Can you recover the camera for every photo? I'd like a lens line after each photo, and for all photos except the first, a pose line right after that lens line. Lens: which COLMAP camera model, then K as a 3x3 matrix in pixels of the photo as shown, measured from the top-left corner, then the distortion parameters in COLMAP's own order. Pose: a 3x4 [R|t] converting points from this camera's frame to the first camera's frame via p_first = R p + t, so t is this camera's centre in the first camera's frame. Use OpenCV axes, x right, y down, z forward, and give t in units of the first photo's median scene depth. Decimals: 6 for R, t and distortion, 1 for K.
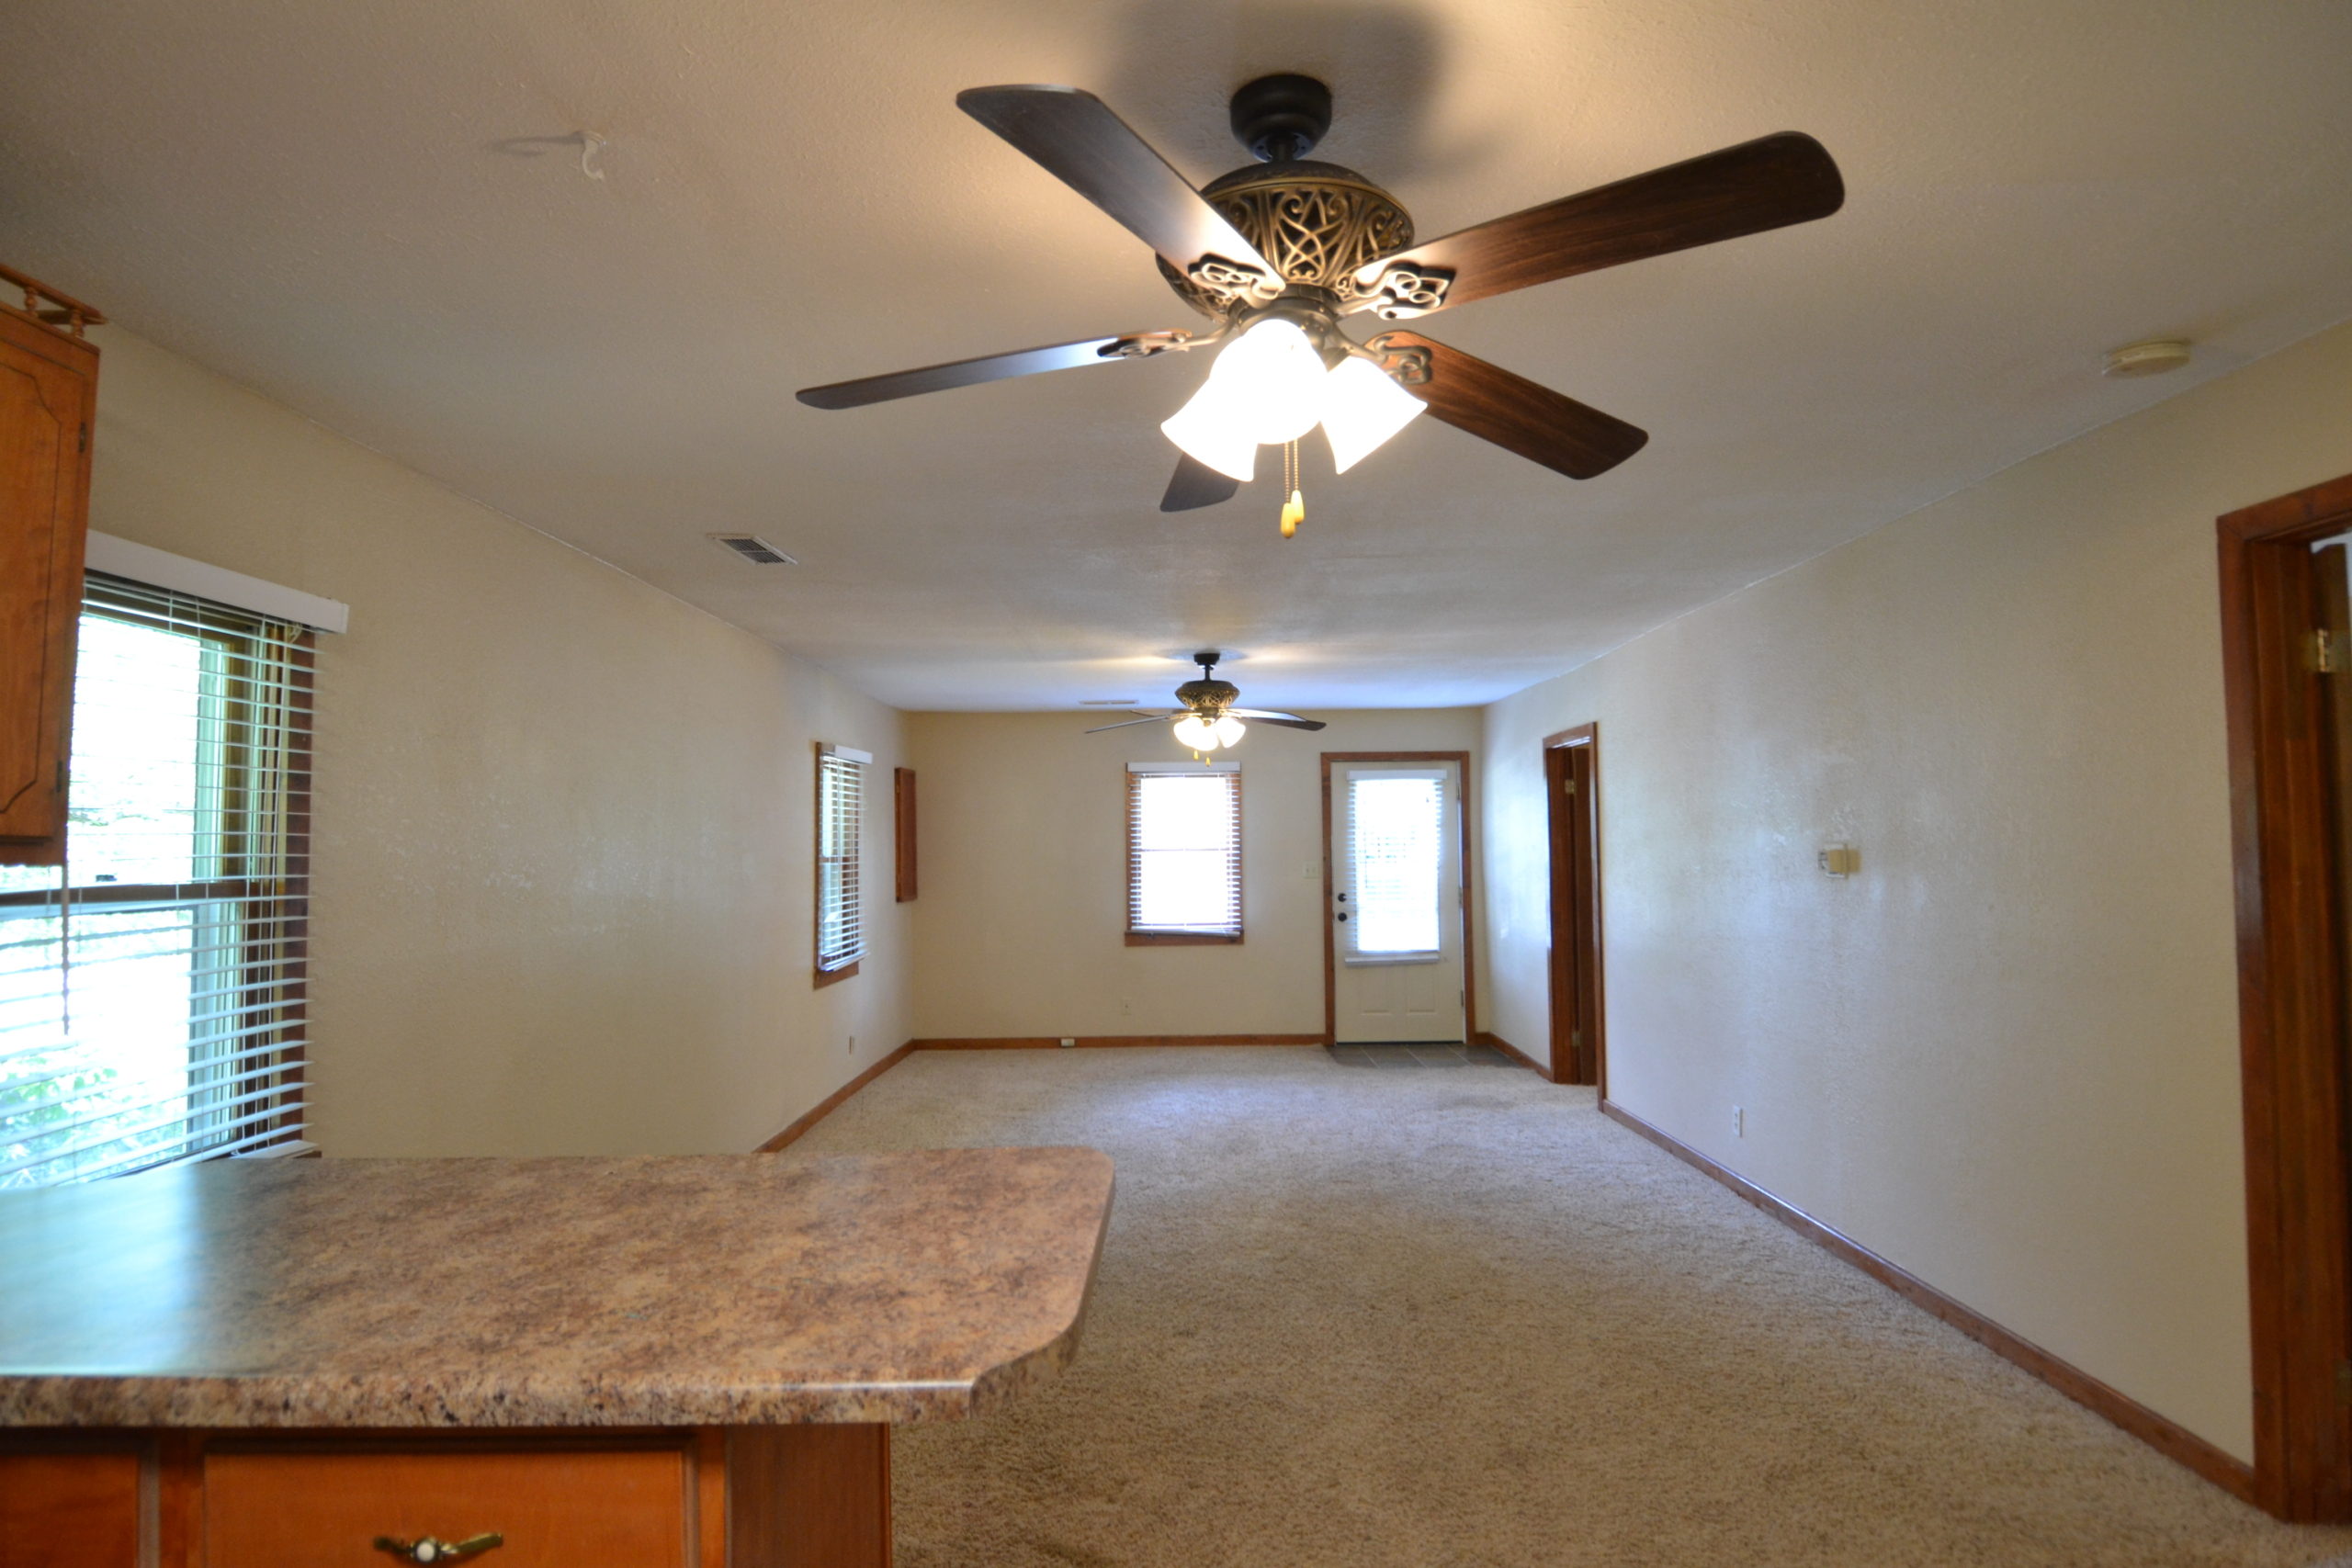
lens RADIAL K [[1267.9, 0, 1165.7], [0, 1267.9, 819.4], [0, 0, 1]] dist [0.020202, -0.029201]
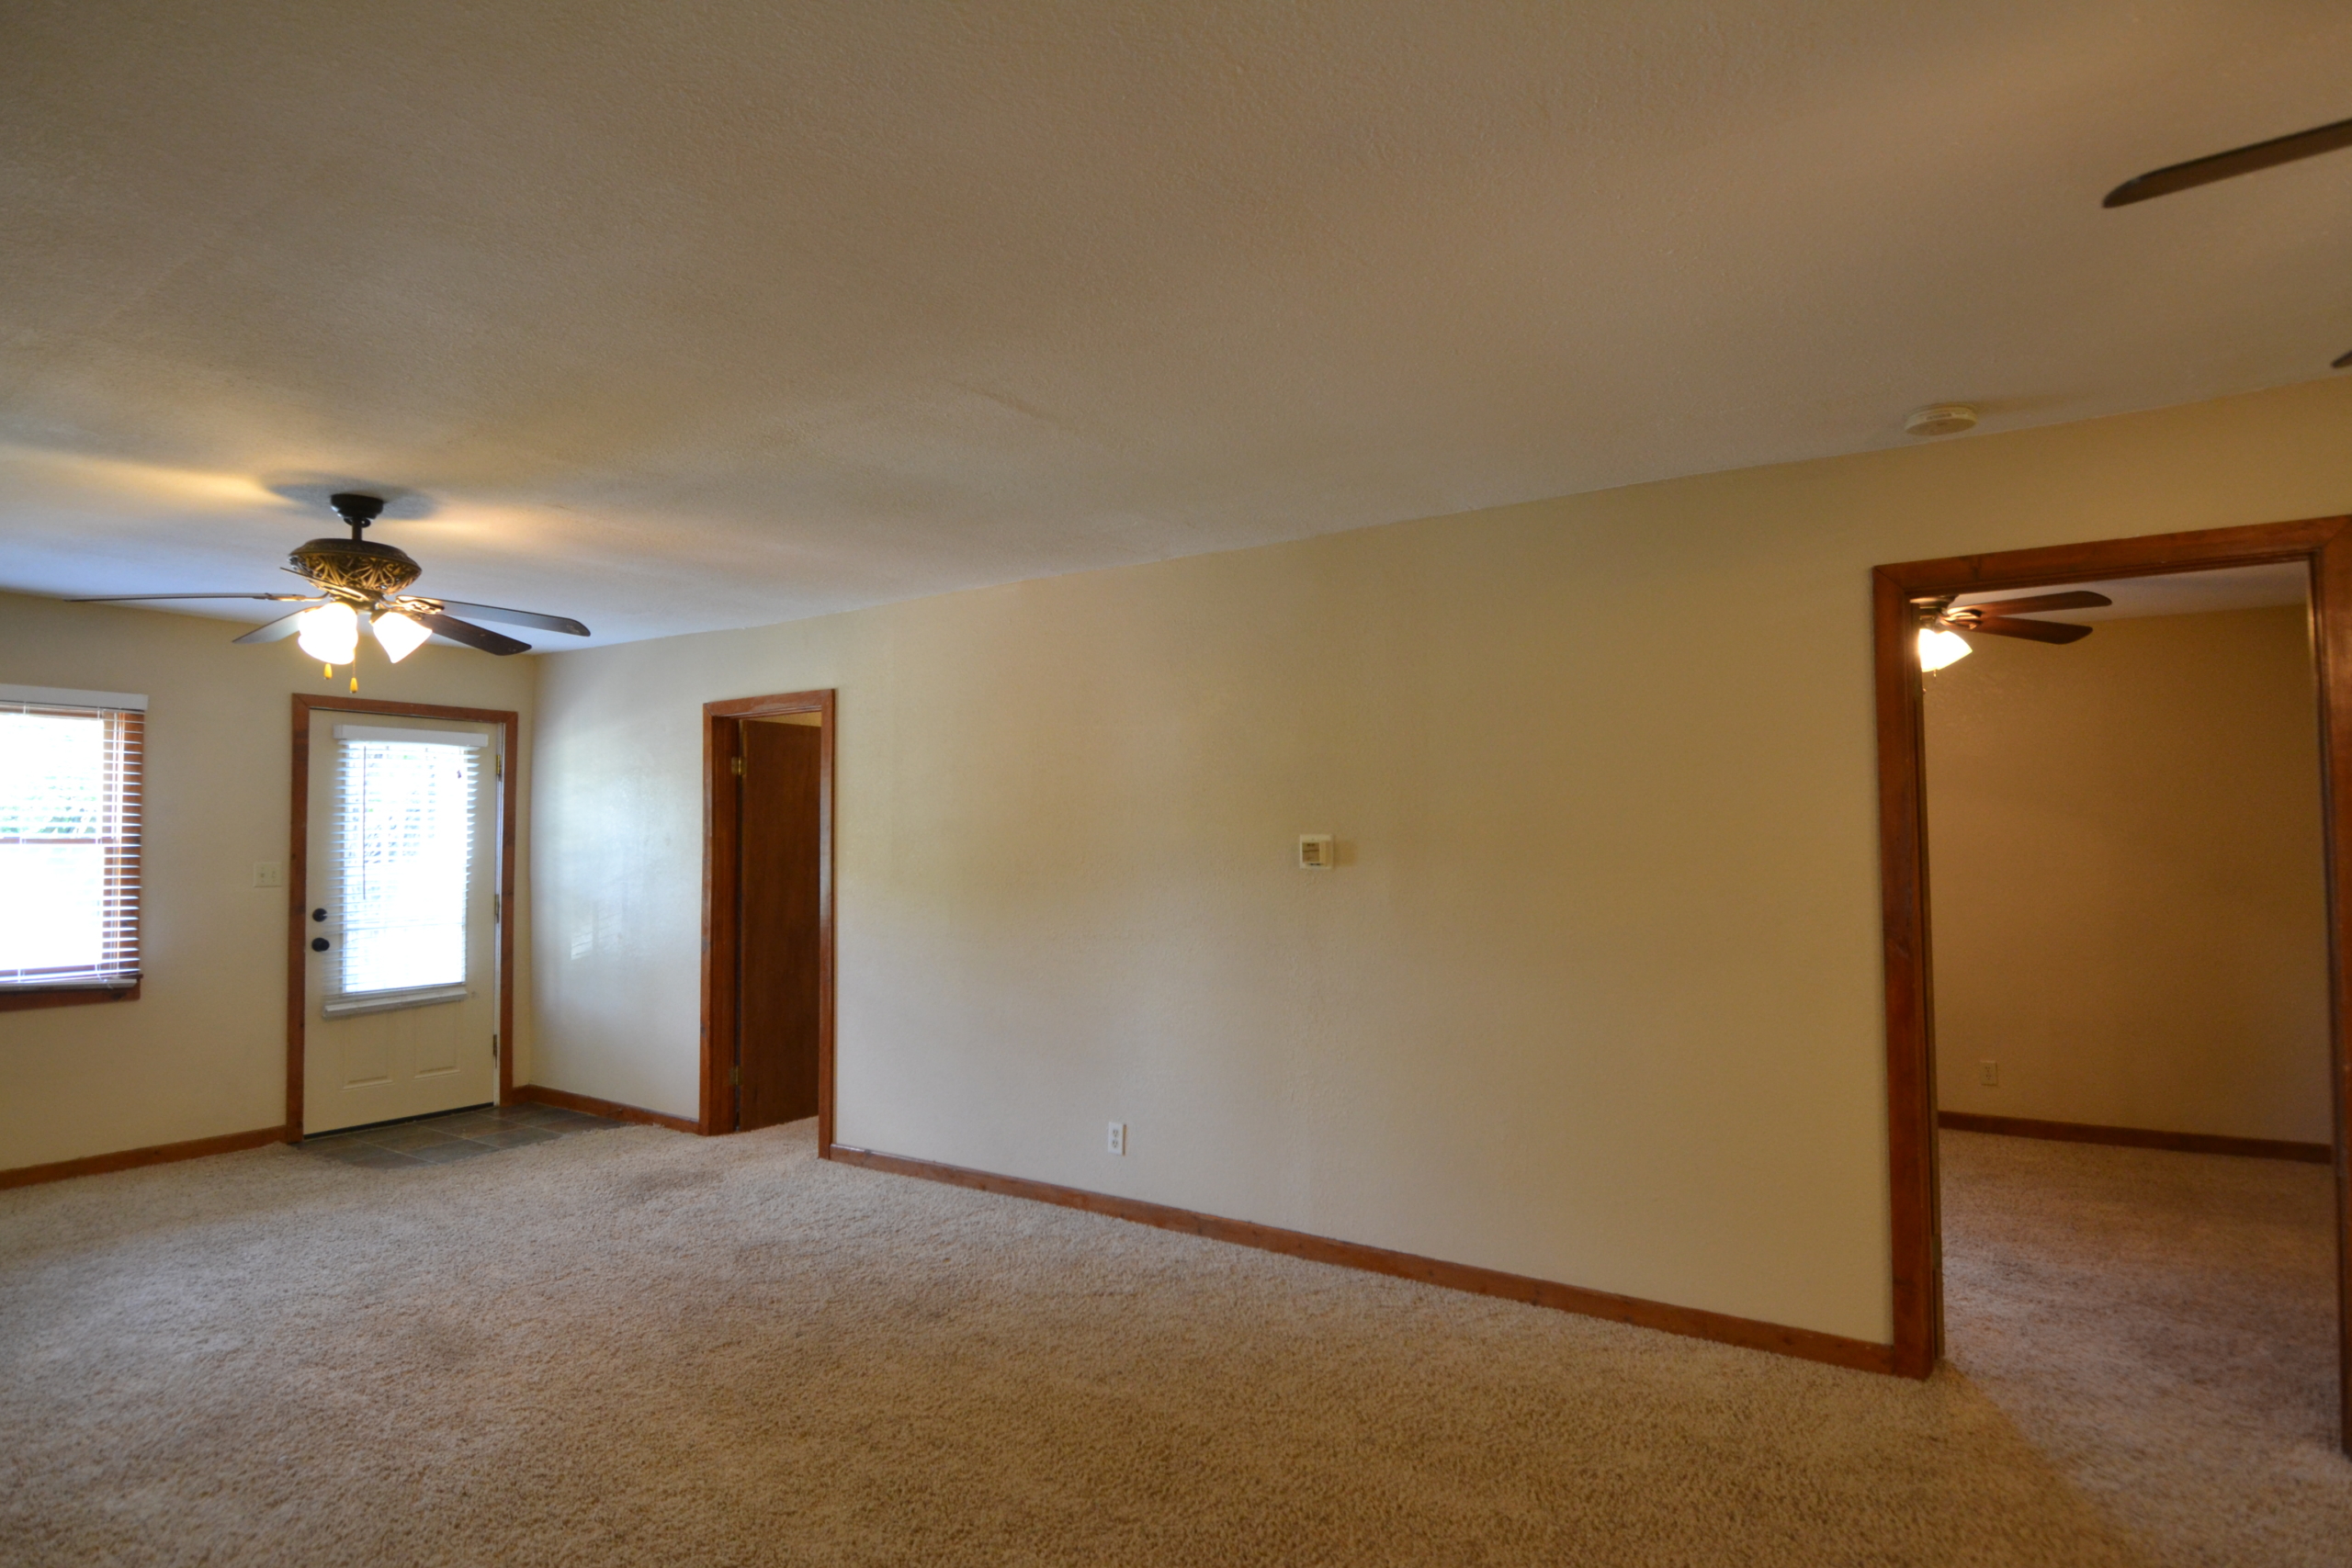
lens RADIAL K [[1267.9, 0, 1154.0], [0, 1267.9, 810.8], [0, 0, 1]] dist [0.020202, -0.029201]
pose [[0.559015, 0.027821, 0.828690, -0.238927], [-0.021562, 0.999587, -0.019013, 0.014754], [-0.828877, -0.007240, 0.559384, 0.376363]]
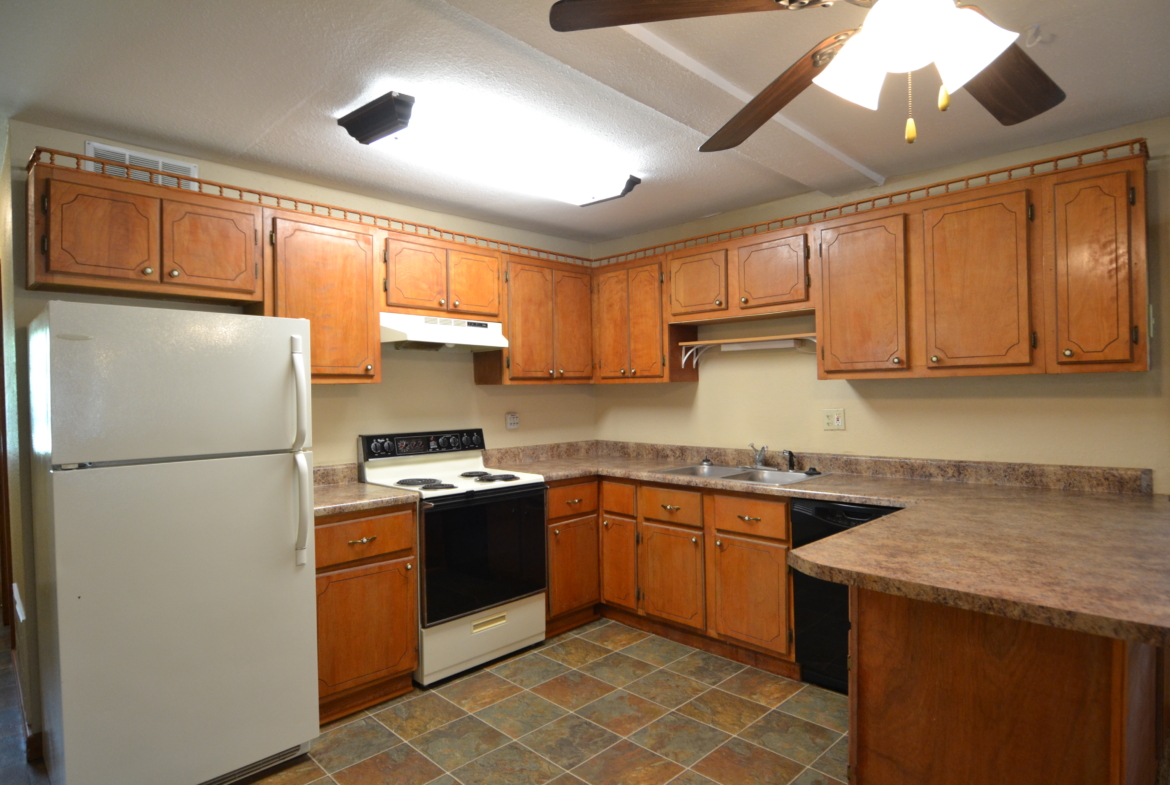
lens RADIAL K [[630.8, 0, 583.9], [0, 630.8, 399.0], [0, 0, 1]] dist [0.020202, -0.029201]
pose [[-0.691977, 0.031570, -0.721229, 0.225116], [0.046443, 0.998921, -0.000835, 0.012535], [0.720424, -0.034073, -0.692696, 0.310701]]
